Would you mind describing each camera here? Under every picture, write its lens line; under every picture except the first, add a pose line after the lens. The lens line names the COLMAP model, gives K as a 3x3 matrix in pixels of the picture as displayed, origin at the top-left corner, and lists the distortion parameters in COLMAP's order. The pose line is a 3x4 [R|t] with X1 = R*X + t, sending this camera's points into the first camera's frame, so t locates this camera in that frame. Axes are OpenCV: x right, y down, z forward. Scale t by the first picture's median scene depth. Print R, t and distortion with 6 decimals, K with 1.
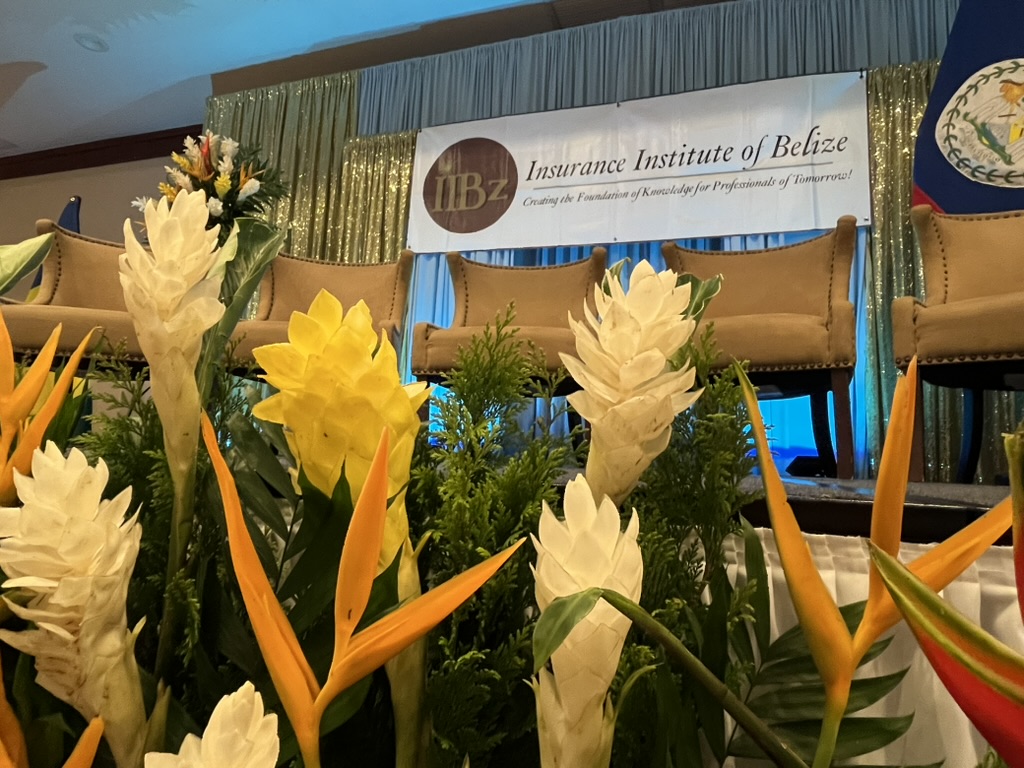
lens RADIAL K [[635.4, 0, 478.7], [0, 635.4, 379.6], [0, 0, 1]] dist [-0.001039, 0.000089]
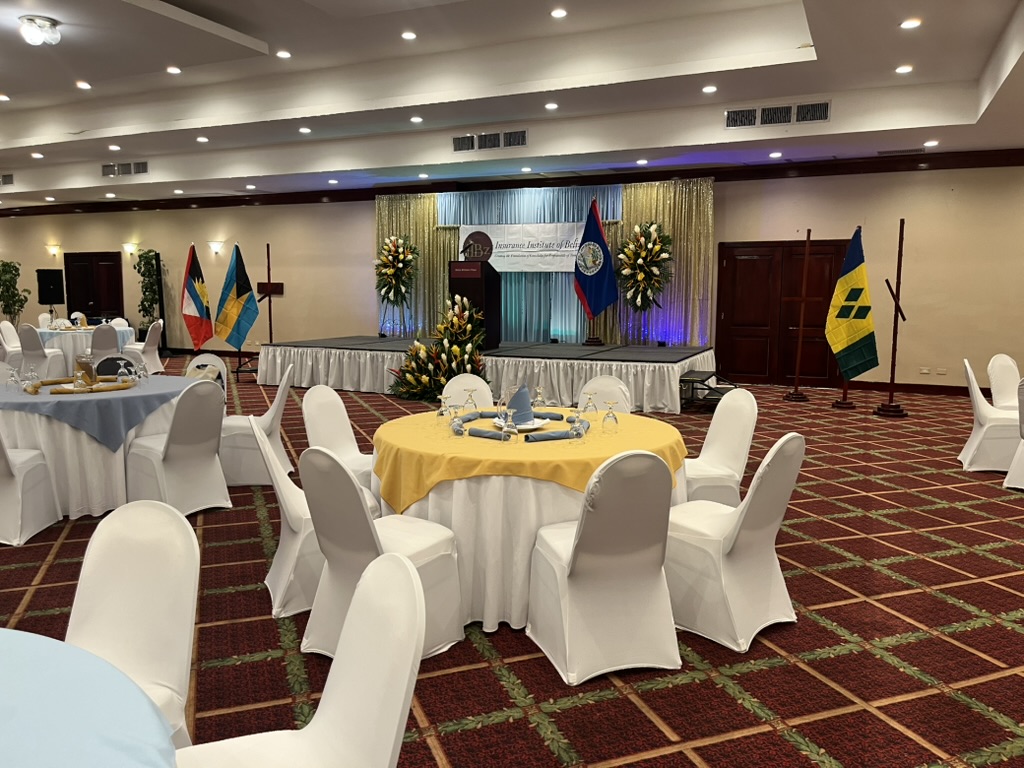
lens RADIAL K [[770.4, 0, 517.0], [0, 770.4, 387.6], [0, 0, 1]] dist [0.040012, -0.077217]
pose [[0.996246, -0.018637, -0.084536, 0.512538], [0.037779, 0.972250, 0.230876, -0.549250], [0.077887, -0.233203, 0.969304, -2.942427]]
